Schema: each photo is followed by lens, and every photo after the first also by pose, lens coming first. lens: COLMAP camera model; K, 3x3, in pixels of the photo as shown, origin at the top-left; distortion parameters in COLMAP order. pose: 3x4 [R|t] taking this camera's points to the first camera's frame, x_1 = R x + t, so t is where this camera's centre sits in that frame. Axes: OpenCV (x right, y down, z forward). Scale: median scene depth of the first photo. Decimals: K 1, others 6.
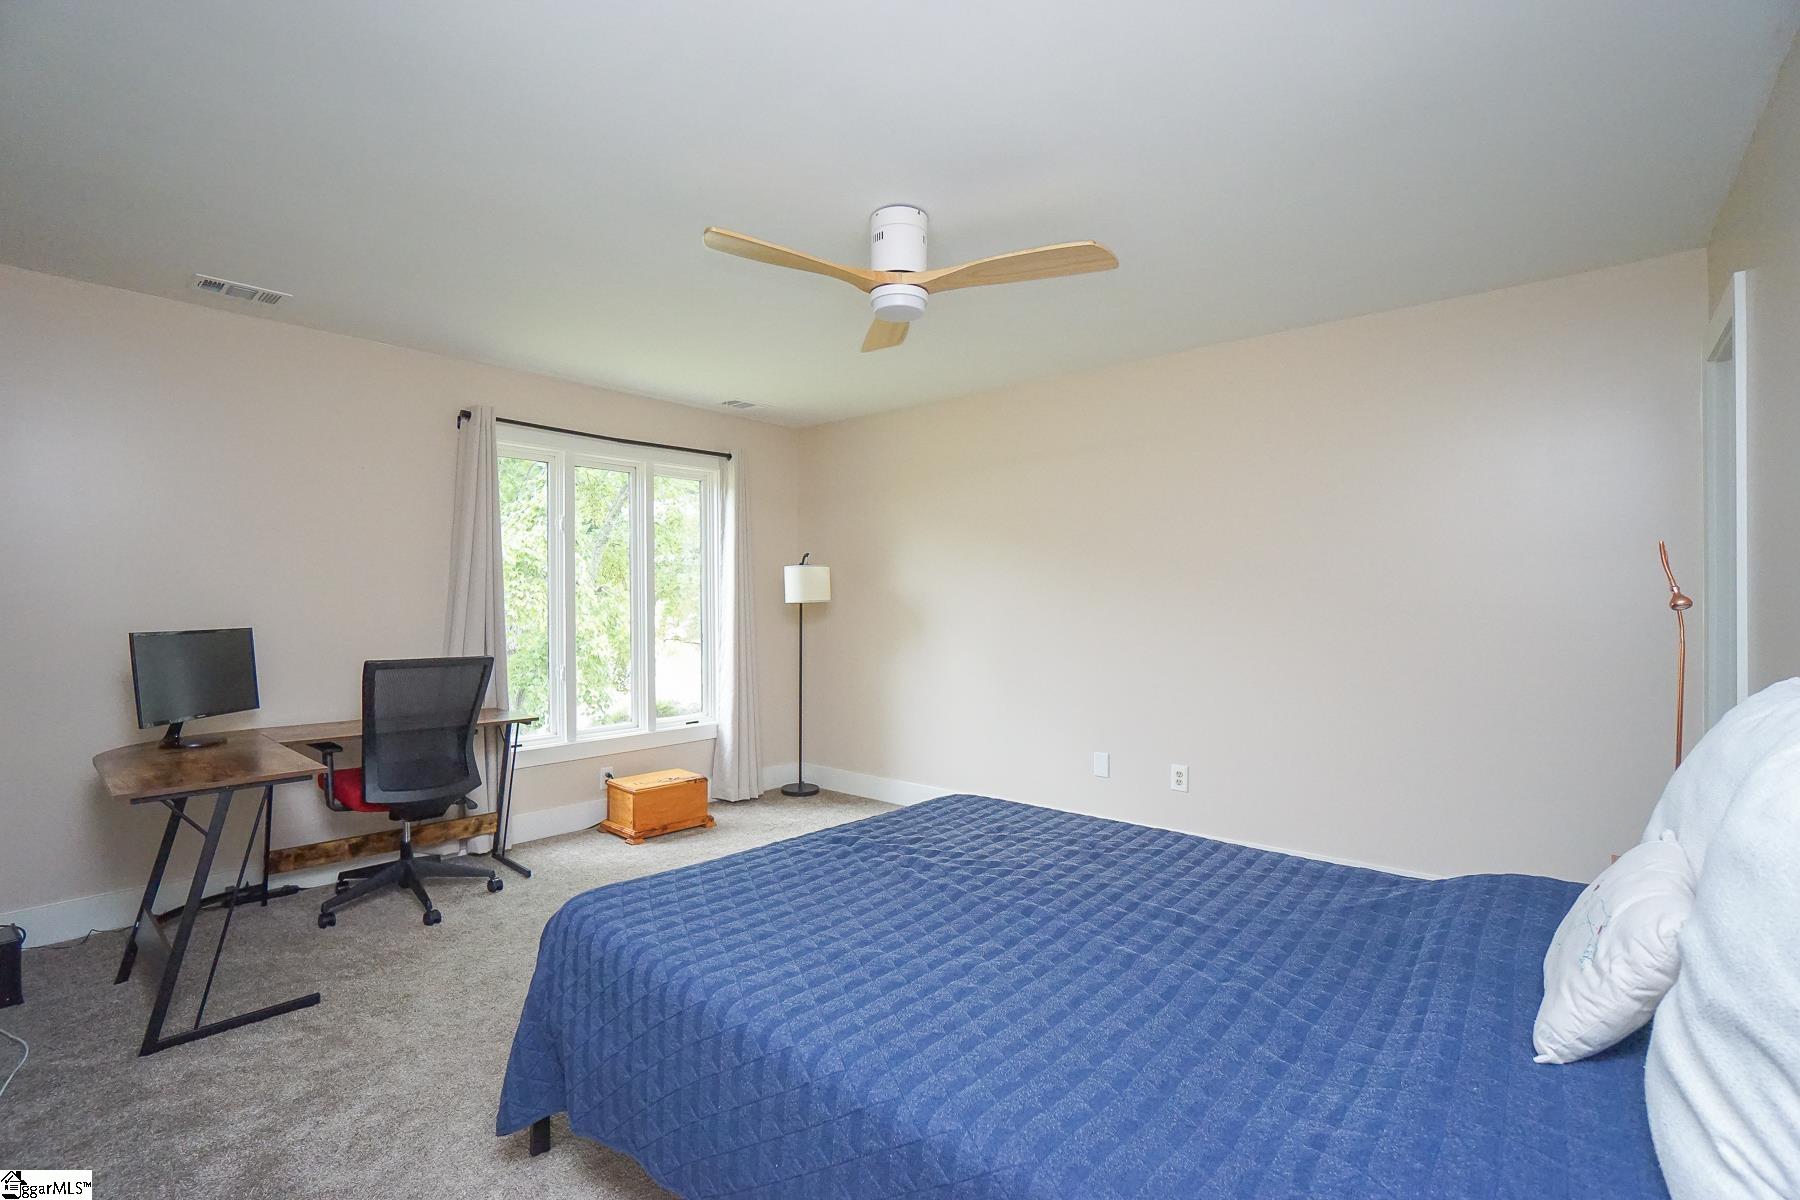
lens RADIAL K [[795.8, 0, 891.4], [0, 795.8, 602.5], [0, 0, 1]] dist [-0.000441, -0.000033]
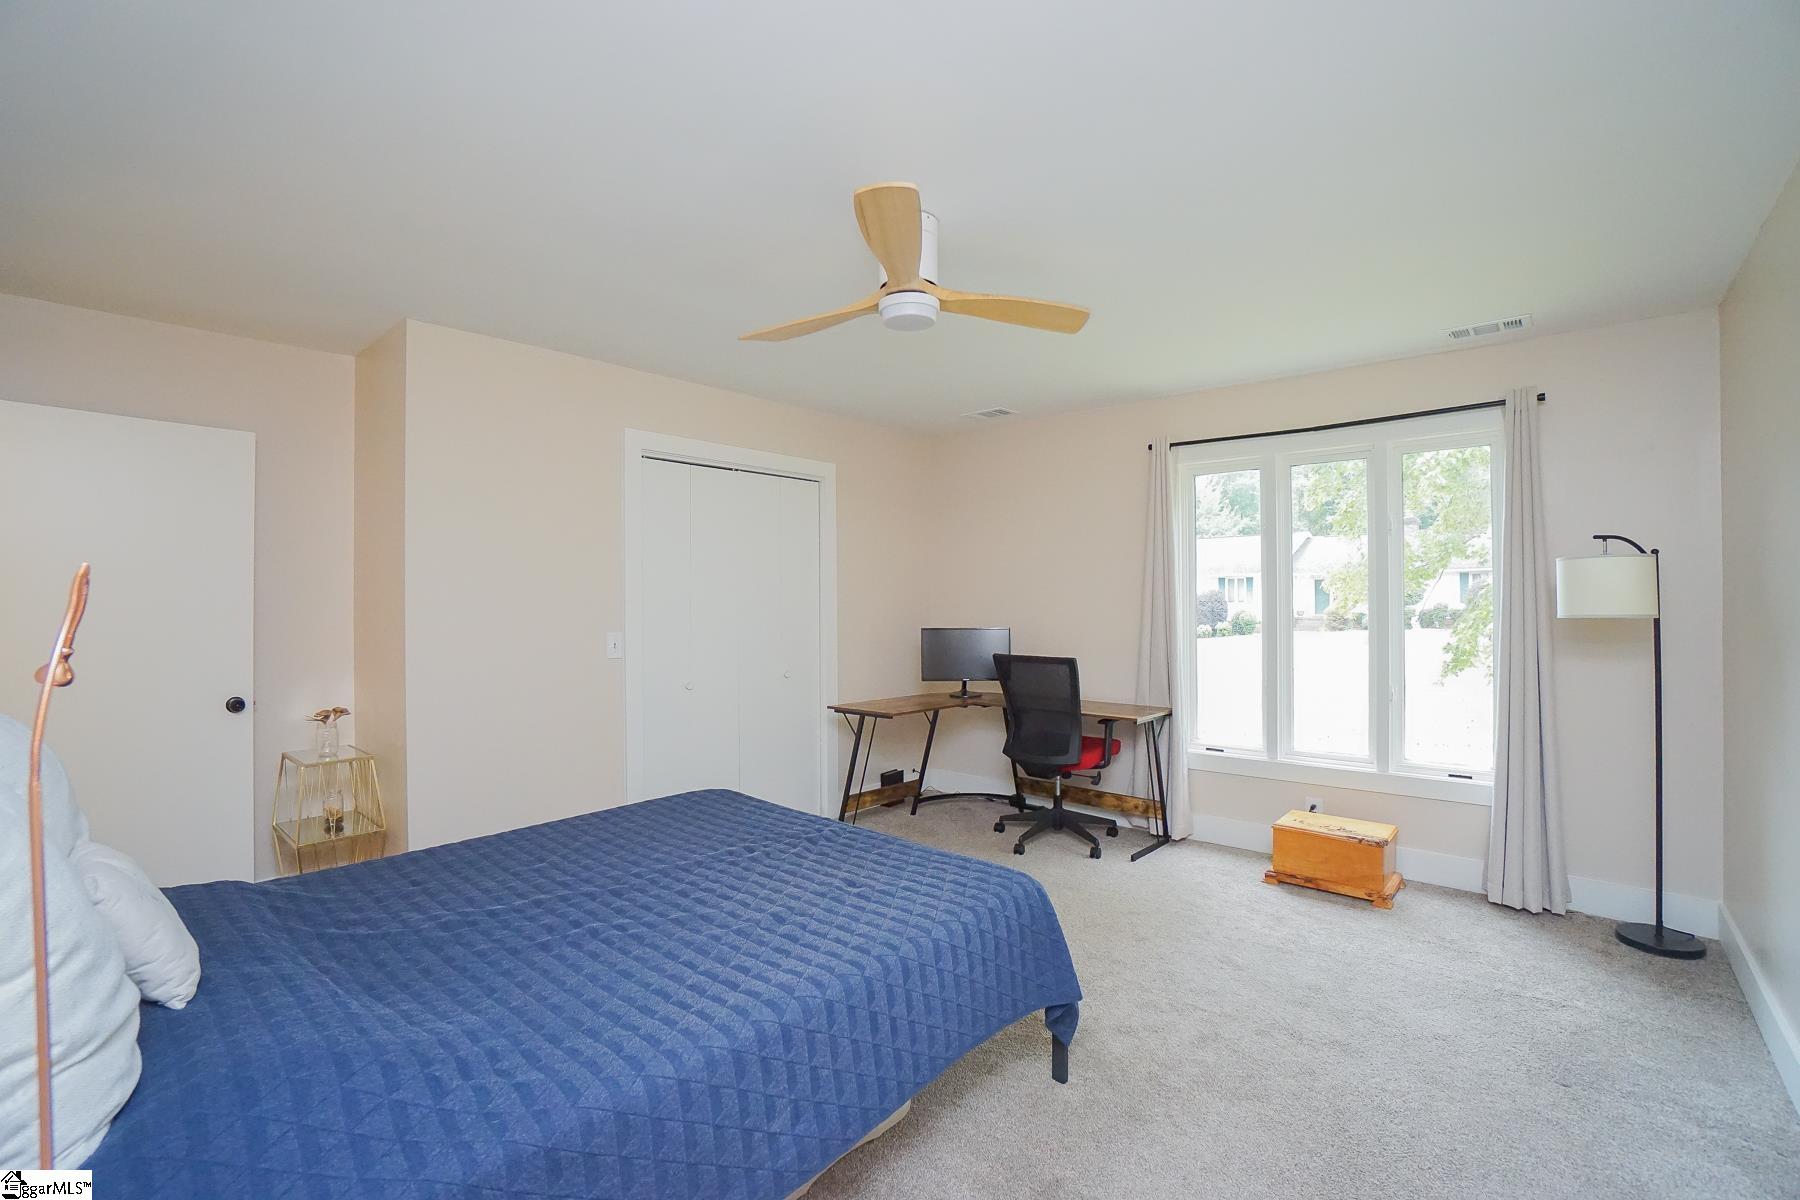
lens RADIAL K [[795.8, 0, 891.4], [0, 795.8, 602.5], [0, 0, 1]] dist [-0.000441, -0.000033]
pose [[0.055363, -0.000089, -0.998466, 0.538033], [0.003028, 0.999995, 0.000079, -0.014167], [0.998462, -0.003027, 0.055363, 0.511729]]
